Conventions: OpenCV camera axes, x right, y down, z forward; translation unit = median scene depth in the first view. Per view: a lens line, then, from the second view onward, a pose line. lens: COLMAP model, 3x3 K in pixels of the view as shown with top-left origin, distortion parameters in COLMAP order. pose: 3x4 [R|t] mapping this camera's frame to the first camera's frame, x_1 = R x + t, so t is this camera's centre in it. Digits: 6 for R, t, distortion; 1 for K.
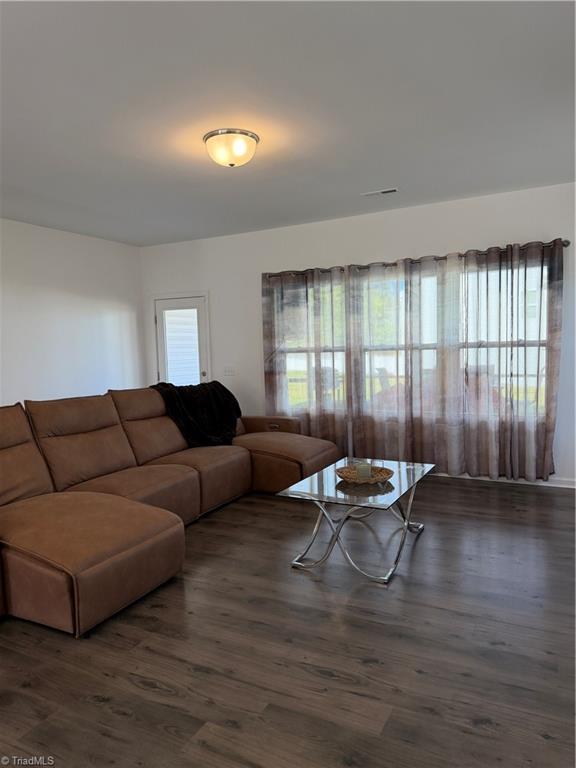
lens RADIAL K [[531.2, 0, 288.0], [0, 531.2, 384.0], [0, 0, 1]] dist [0.189588, -0.188374]
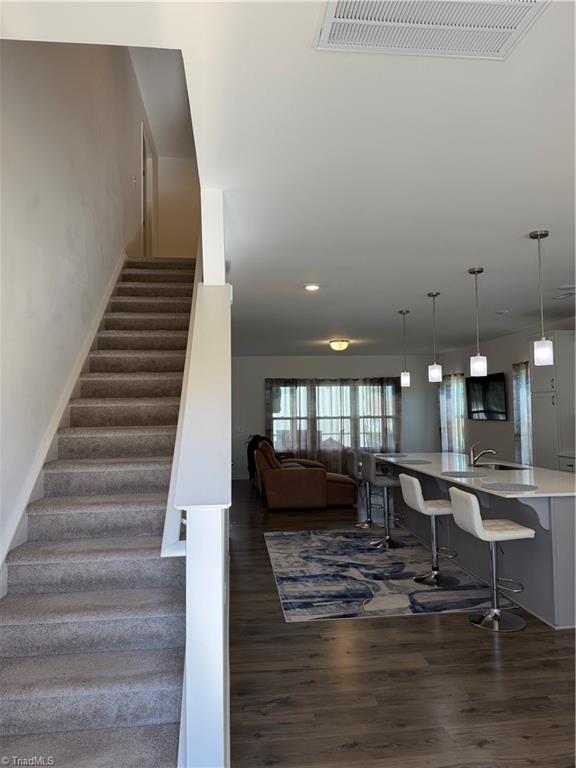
lens RADIAL K [[537.0, 0, 288.0], [0, 537.0, 384.0], [0, 0, 1]] dist [0.121808, -0.199558]
pose [[0.832354, 0.049379, 0.552041, -1.080231], [0.029455, 0.990675, -0.133026, 0.075147], [-0.553462, 0.126985, 0.823137, -0.647052]]
